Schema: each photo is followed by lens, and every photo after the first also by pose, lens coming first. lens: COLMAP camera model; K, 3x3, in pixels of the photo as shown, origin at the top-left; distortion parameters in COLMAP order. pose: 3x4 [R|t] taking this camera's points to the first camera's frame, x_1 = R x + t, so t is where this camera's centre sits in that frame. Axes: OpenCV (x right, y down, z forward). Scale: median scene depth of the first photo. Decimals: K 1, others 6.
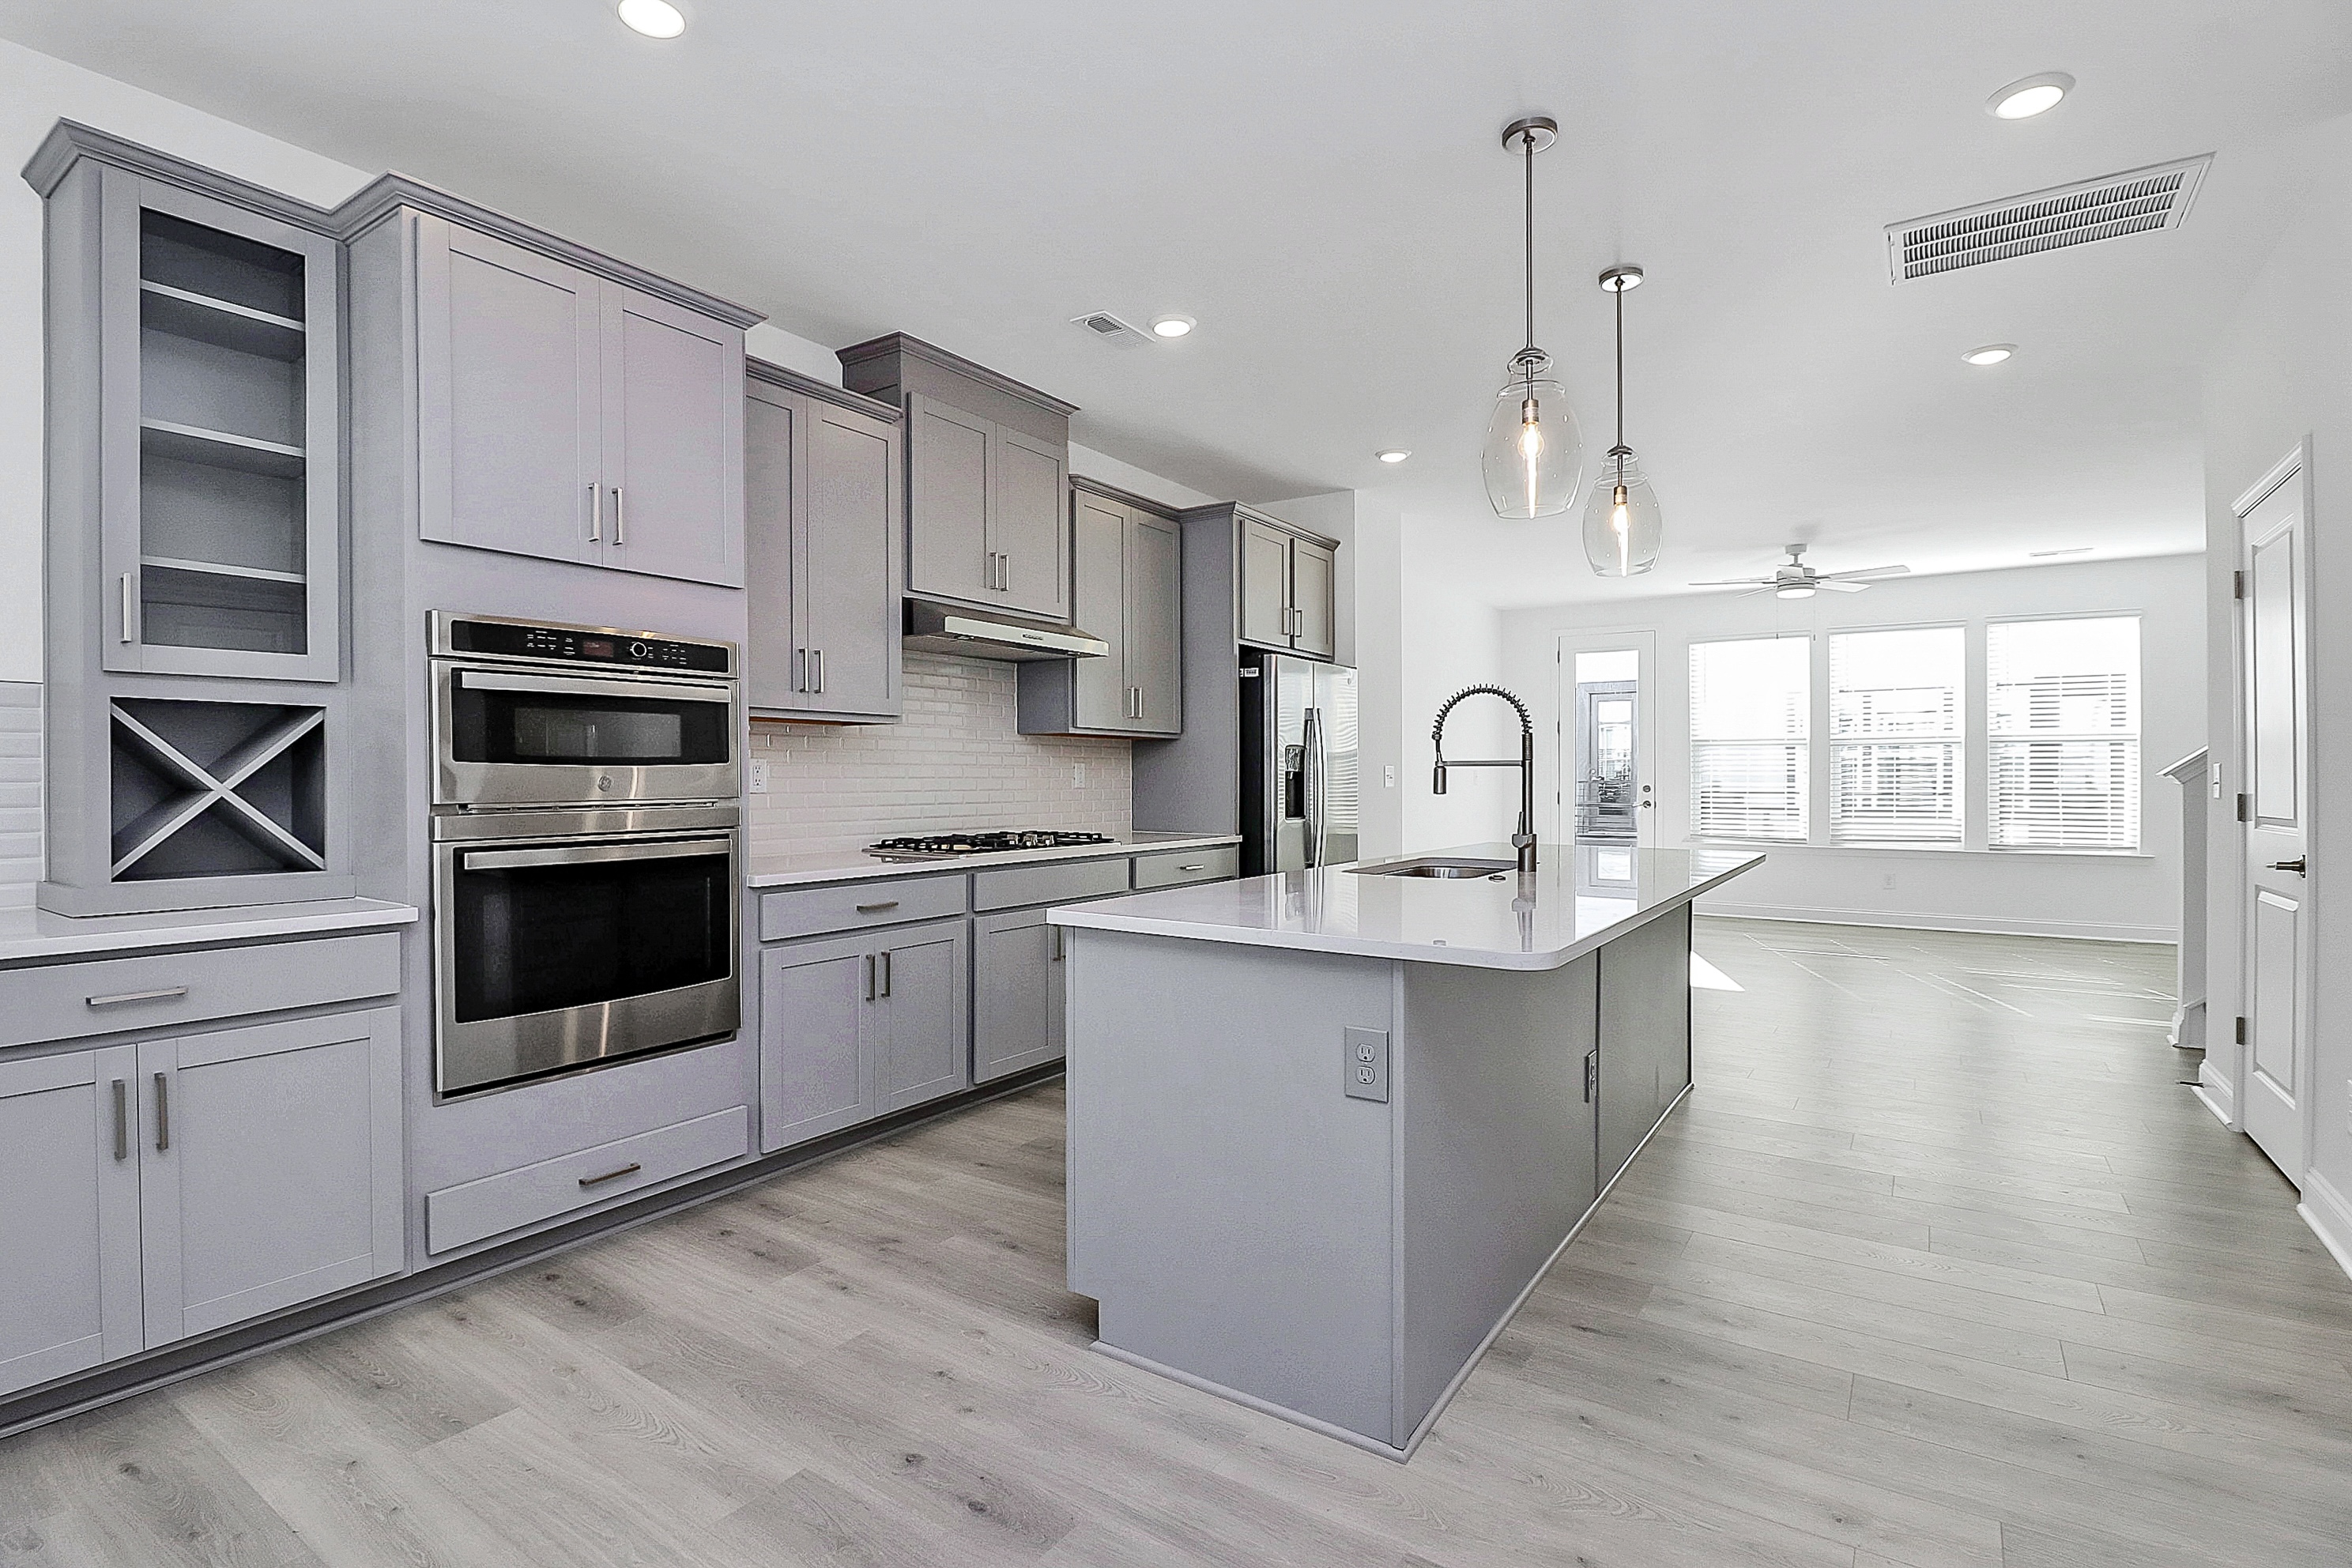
lens RADIAL K [[1112.6, 0, 1176.2], [0, 1112.6, 784.8], [0, 0, 1]] dist [0.000726, 0.000066]
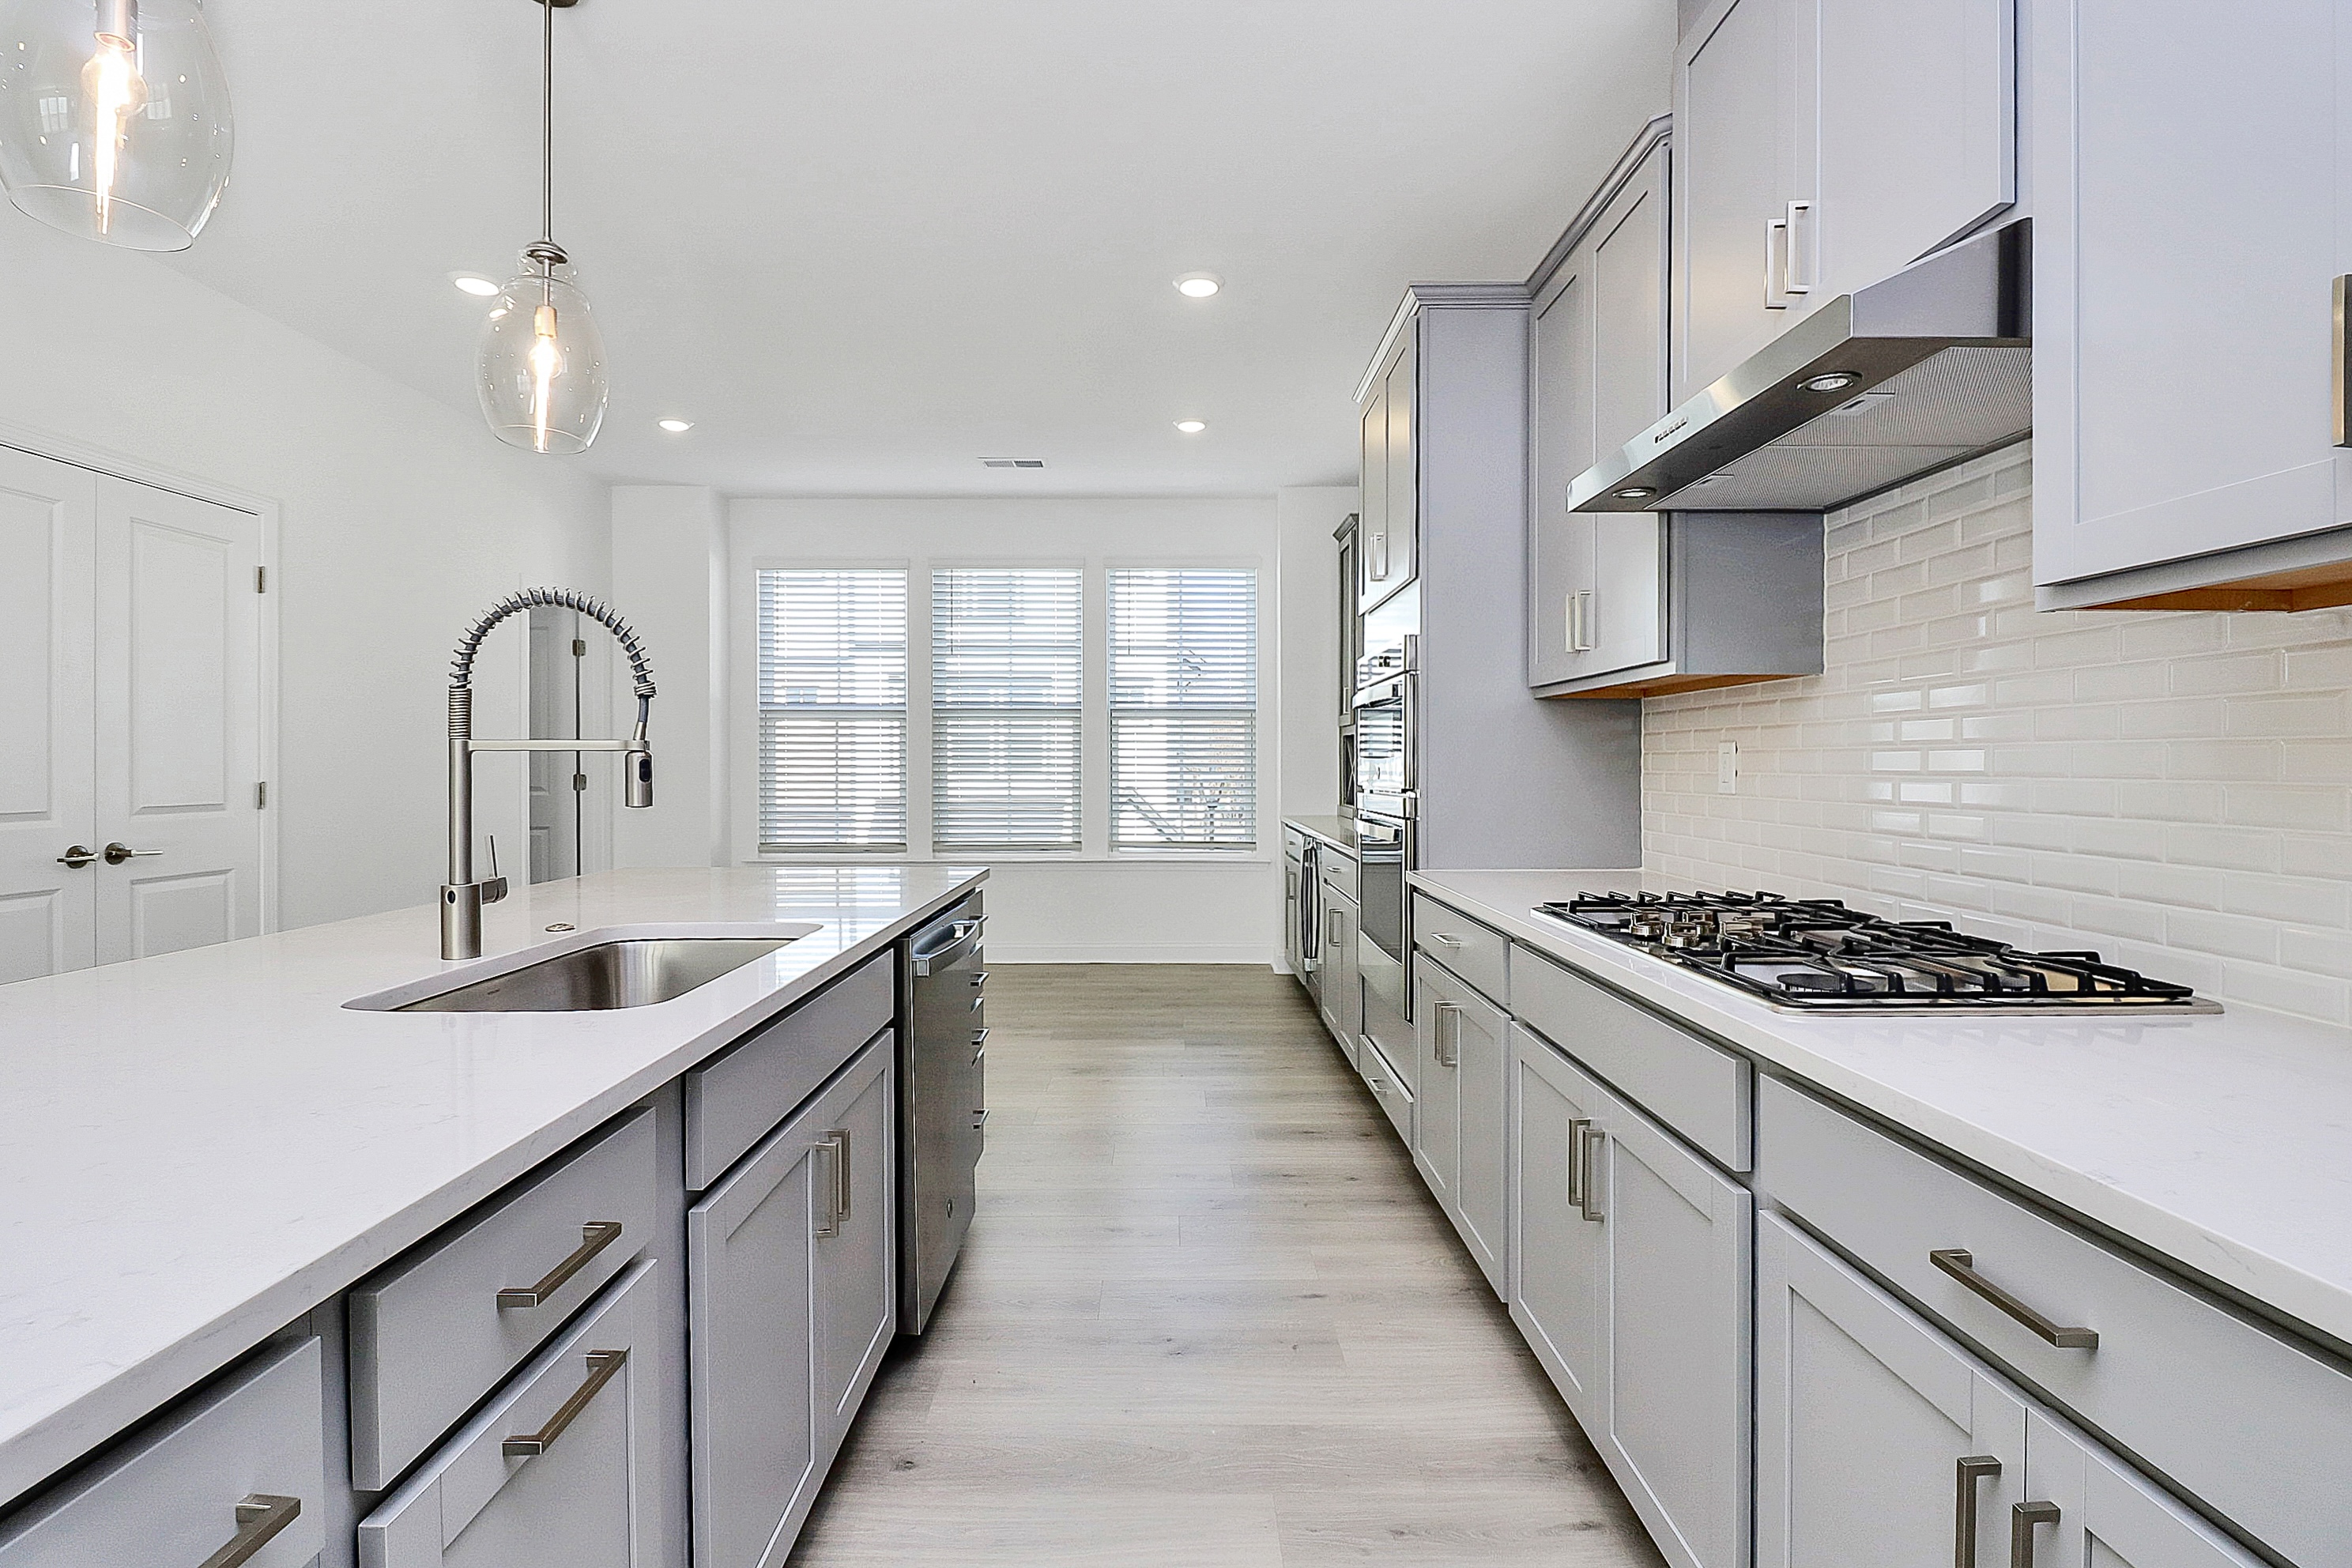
lens RADIAL K [[1112.6, 0, 1175.3], [0, 1112.6, 777.9], [0, 0, 1]] dist [0.000726, 0.000066]
pose [[-0.823145, 0.007922, -0.567776, 0.242396], [0.000489, 0.999912, 0.013242, -0.012676], [0.567831, 0.010623, -0.823077, 1.159063]]
